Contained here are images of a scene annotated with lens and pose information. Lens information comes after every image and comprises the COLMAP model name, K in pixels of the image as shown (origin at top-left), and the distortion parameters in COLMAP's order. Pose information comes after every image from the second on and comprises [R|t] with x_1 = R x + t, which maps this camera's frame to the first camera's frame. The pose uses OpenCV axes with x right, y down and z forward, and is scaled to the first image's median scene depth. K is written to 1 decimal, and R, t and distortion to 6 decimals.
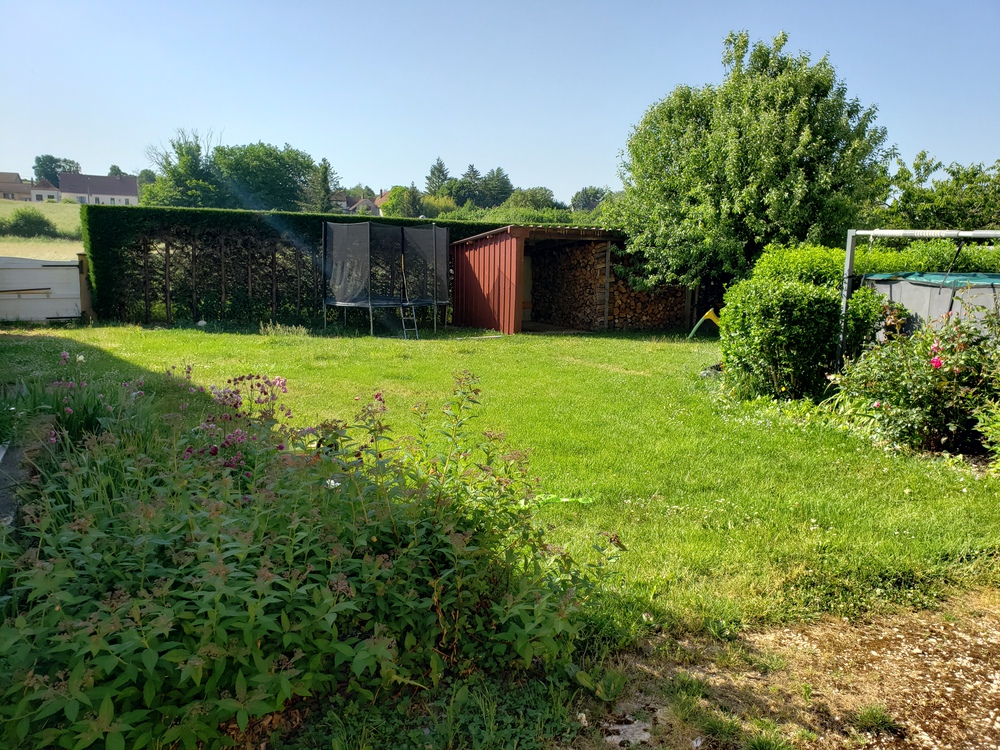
lens RADIAL K [[771.1, 0, 503.3], [0, 771.1, 375.4], [0, 0, 1]] dist [0.011511, -0.018644]
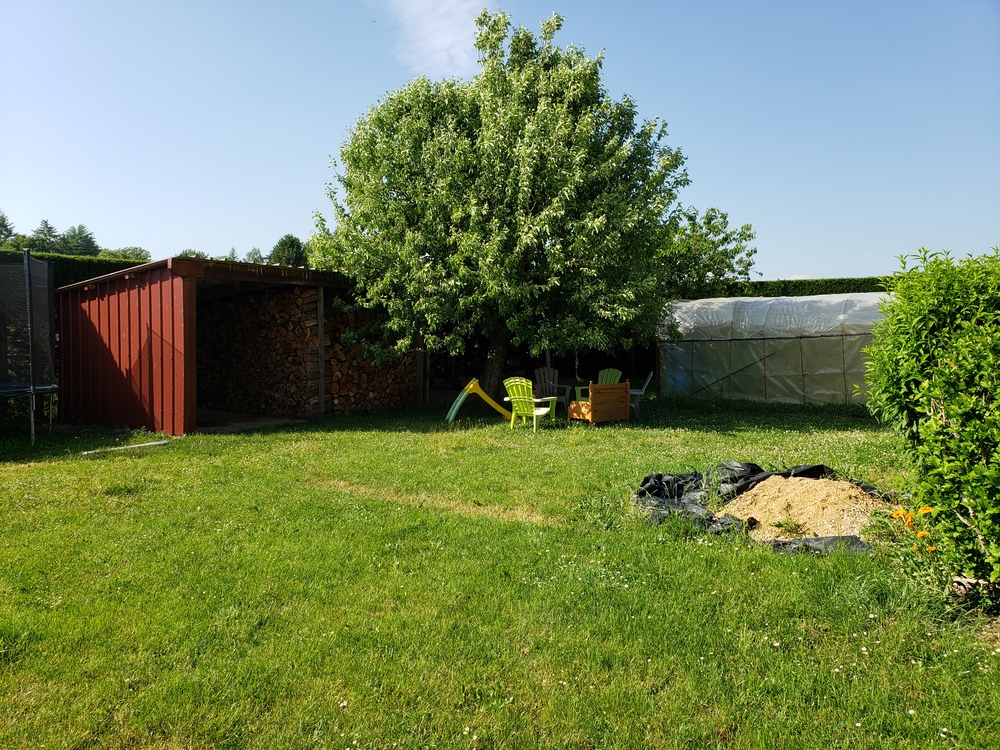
lens RADIAL K [[771.1, 0, 499.1], [0, 771.1, 374.7], [0, 0, 1]] dist [0.011511, -0.018644]
pose [[0.884056, -0.039020, 0.465750, -0.046089], [0.078402, 0.994769, -0.065477, -0.038430], [-0.460759, 0.094401, 0.882491, 0.325335]]
